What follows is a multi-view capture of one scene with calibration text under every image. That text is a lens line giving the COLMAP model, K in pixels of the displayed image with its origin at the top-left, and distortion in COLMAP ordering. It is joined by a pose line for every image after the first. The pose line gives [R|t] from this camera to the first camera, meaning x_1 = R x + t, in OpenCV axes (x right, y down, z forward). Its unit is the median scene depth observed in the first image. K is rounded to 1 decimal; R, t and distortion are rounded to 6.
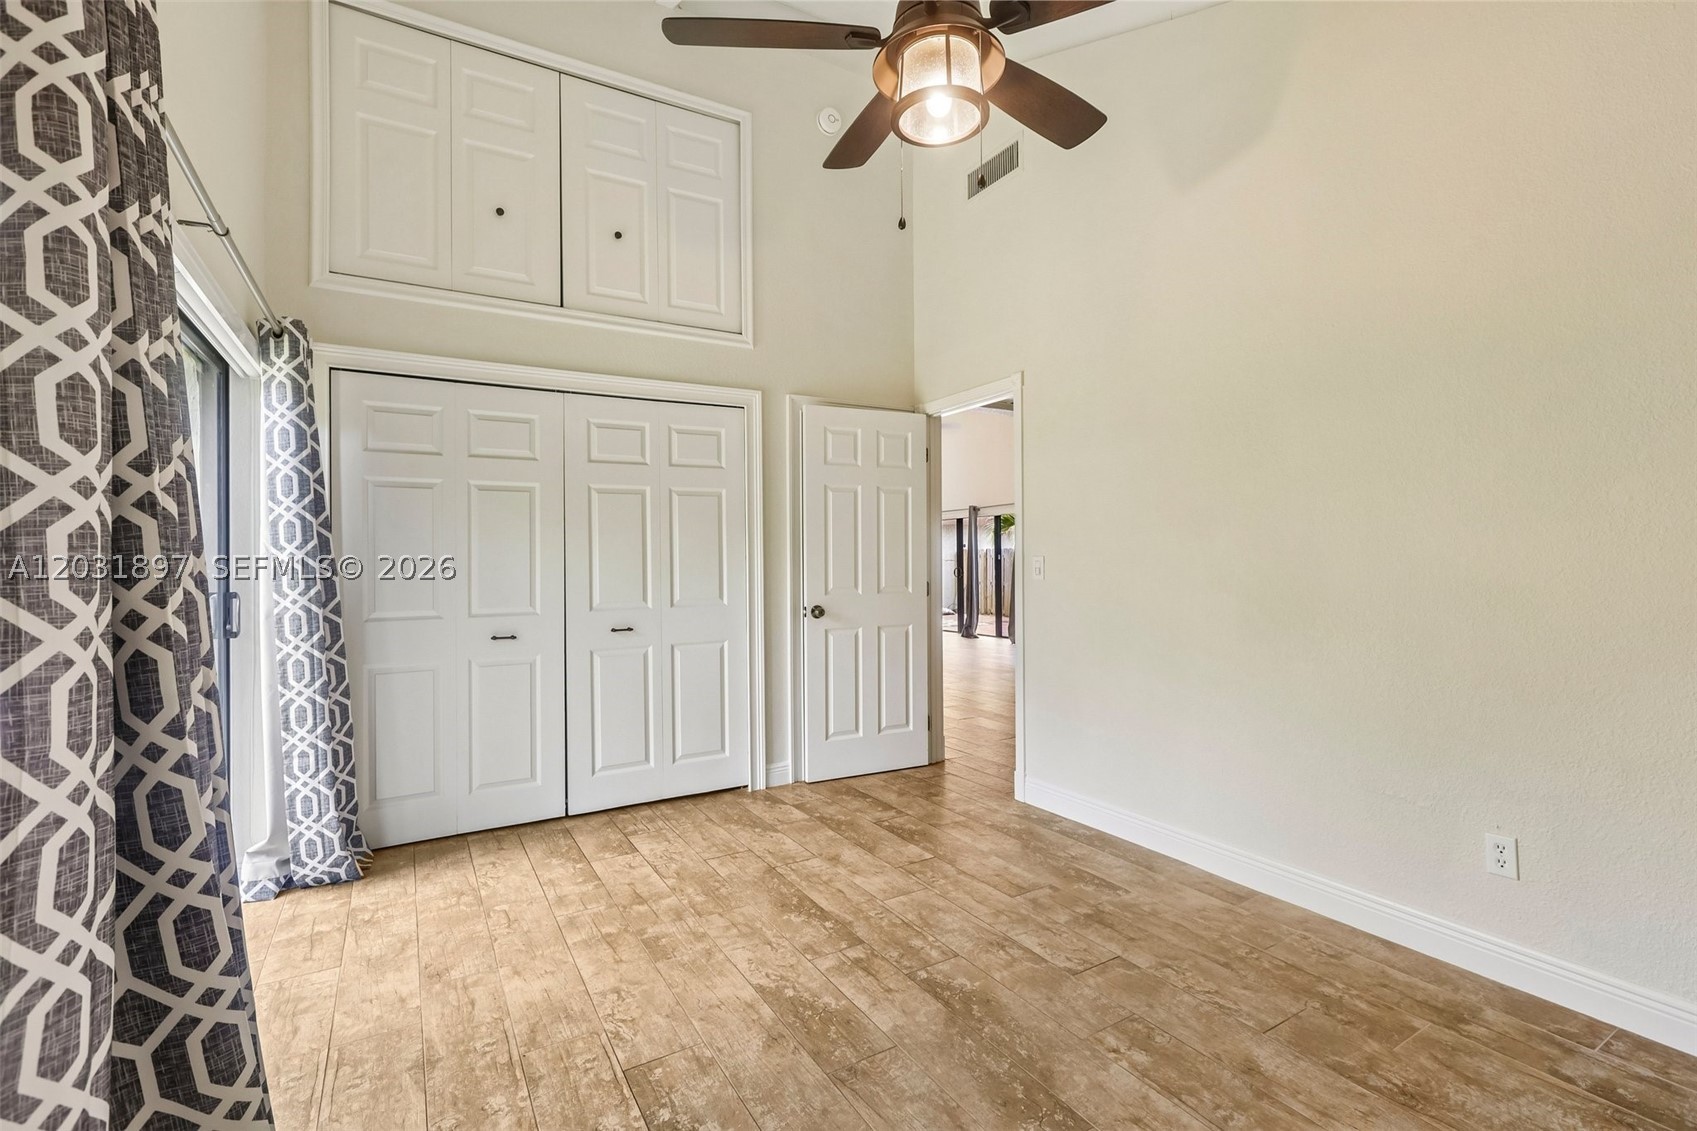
lens RADIAL K [[752.0, 0, 847.7], [0, 752.0, 562.1], [0, 0, 1]] dist [-0.001149, 0.000362]
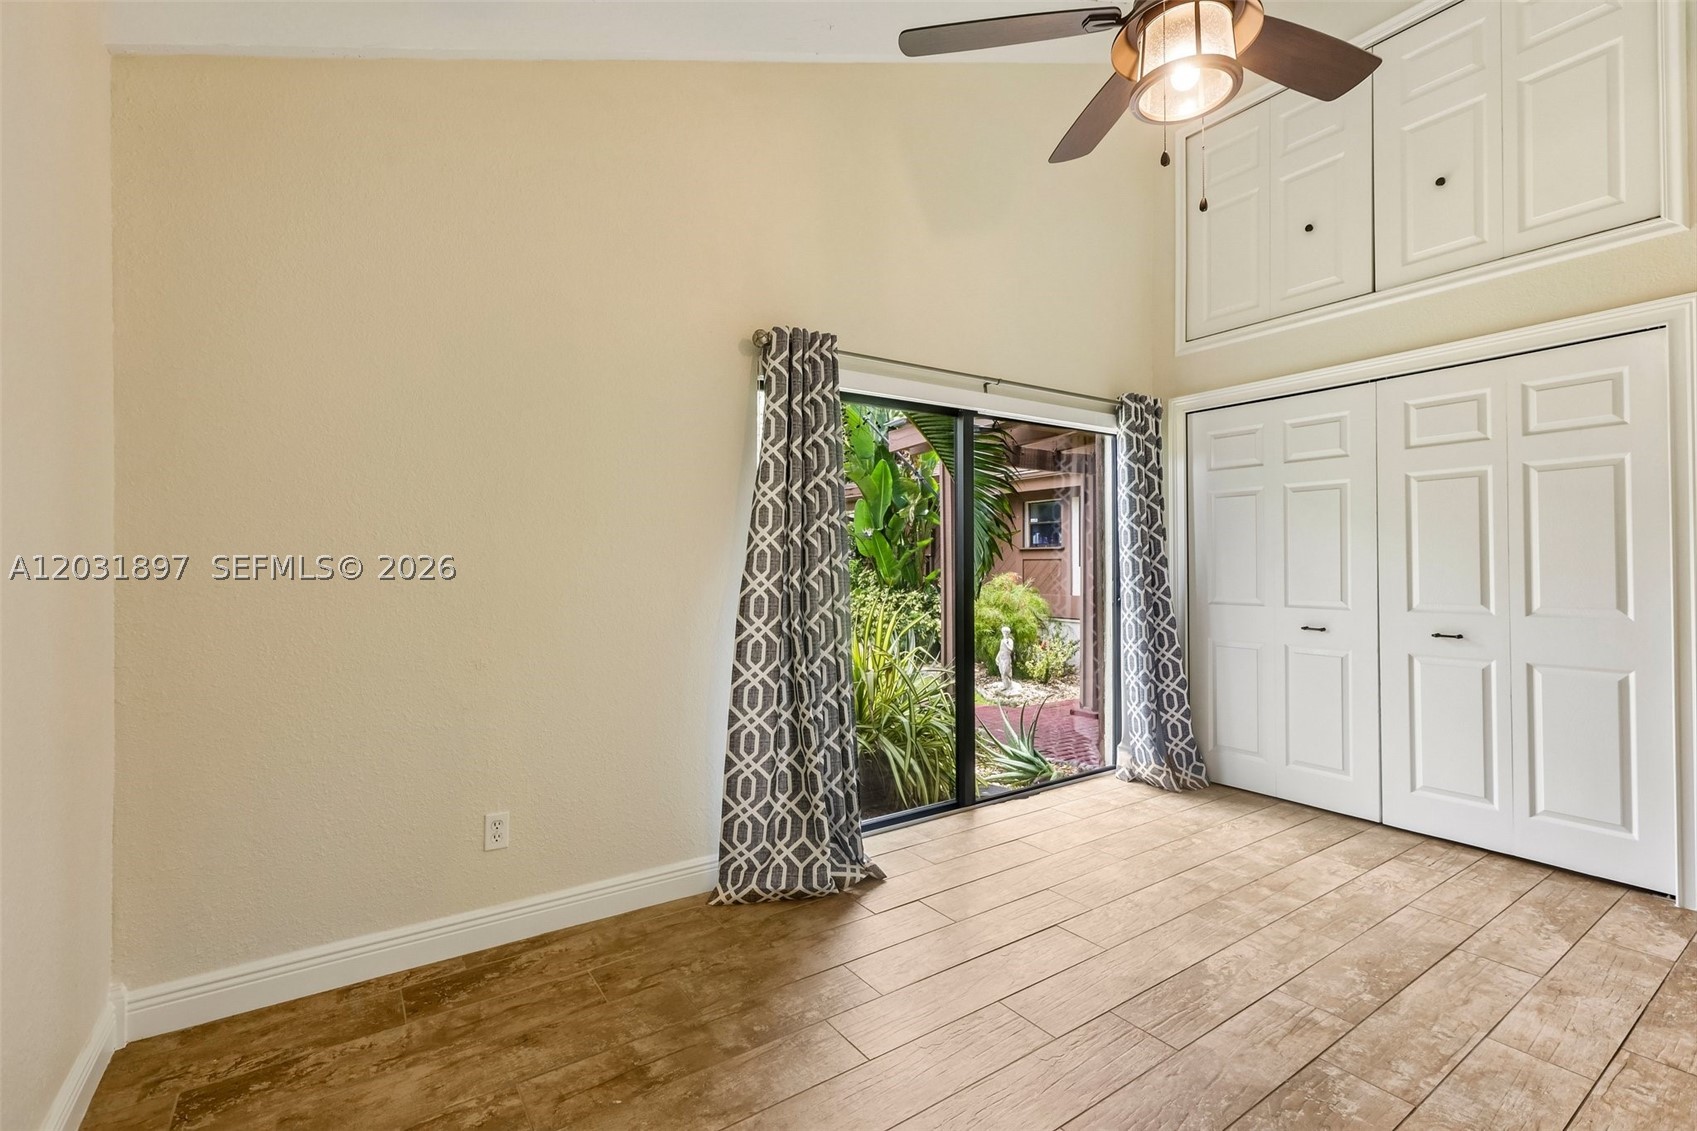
lens RADIAL K [[752.0, 0, 848.8], [0, 752.0, 561.8], [0, 0, 1]] dist [-0.001149, 0.000362]
pose [[0.068525, 0.008853, -0.997610, 0.578171], [0.002819, 0.999955, 0.009067, -0.005696], [0.997645, -0.003434, 0.068497, 0.285140]]
